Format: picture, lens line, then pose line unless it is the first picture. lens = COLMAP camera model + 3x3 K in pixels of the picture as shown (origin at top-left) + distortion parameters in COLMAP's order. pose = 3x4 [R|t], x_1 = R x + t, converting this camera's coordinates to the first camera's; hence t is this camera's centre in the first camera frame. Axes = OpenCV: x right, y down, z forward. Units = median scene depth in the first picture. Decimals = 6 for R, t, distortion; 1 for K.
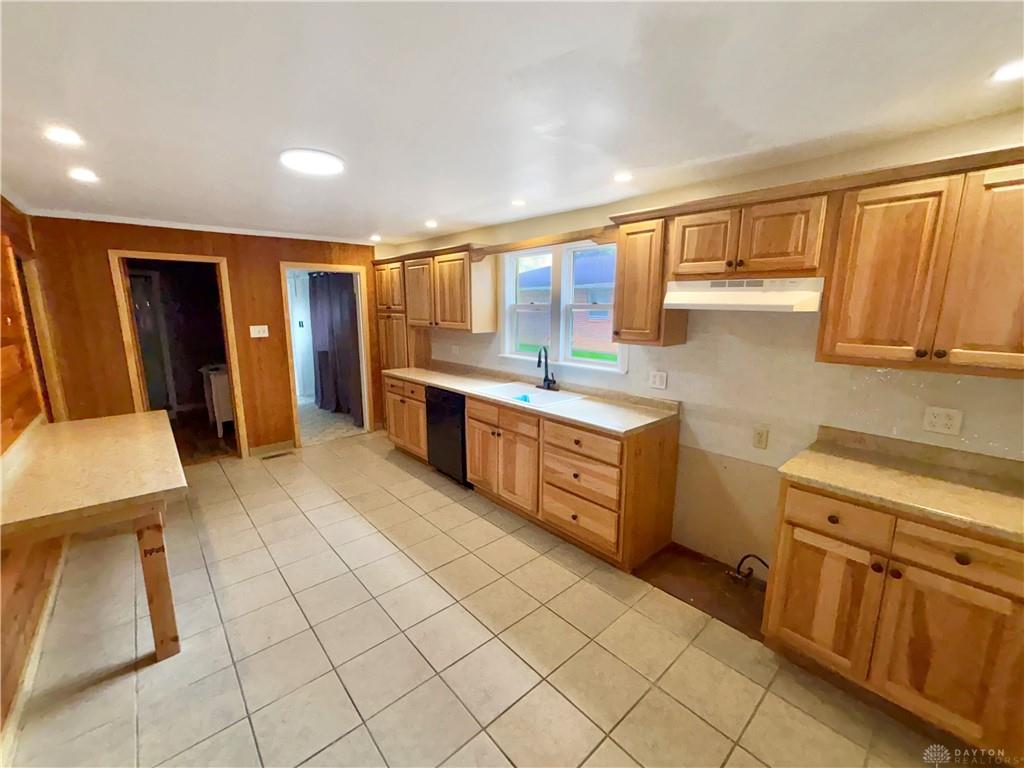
lens RADIAL K [[433.6, 0, 512.0], [0, 433.6, 384.0], [0, 0, 1]] dist [0.001890, 0.000440]
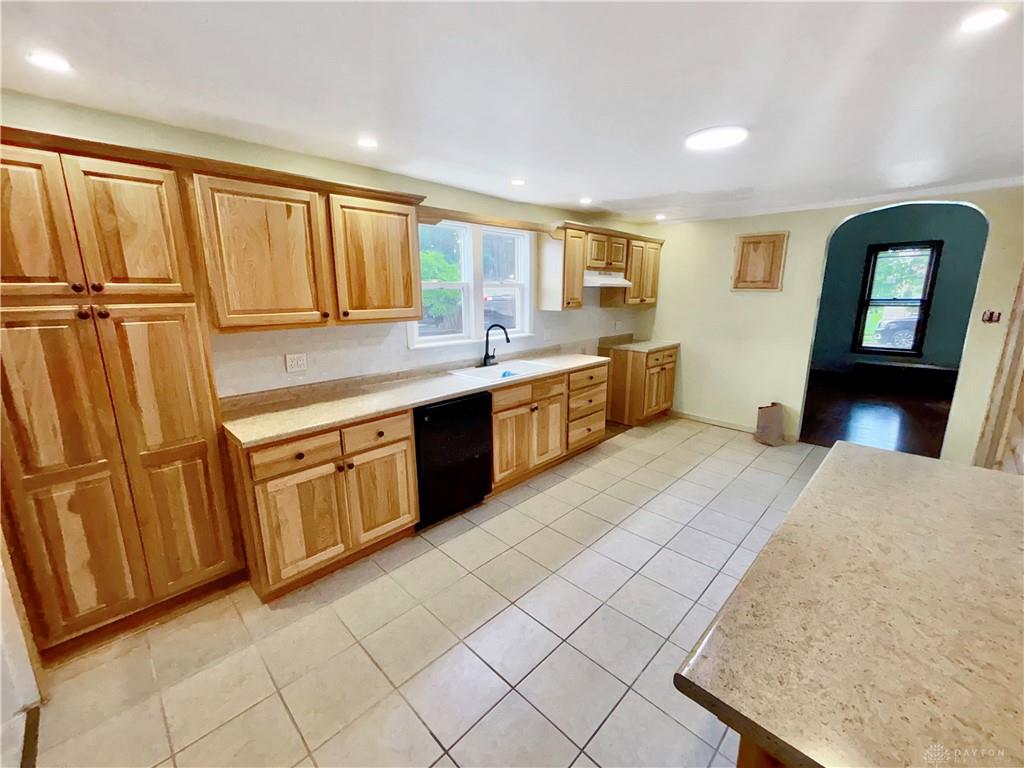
lens RADIAL K [[412.0, 0, 490.9], [0, 412.0, 368.3], [0, 0, 1]] dist [0.000727, 0.000074]
pose [[-0.049056, -0.202373, 0.978079, -0.859346], [0.171454, 0.963016, 0.207856, -0.176730], [-0.983970, 0.177892, -0.012544, 0.974370]]
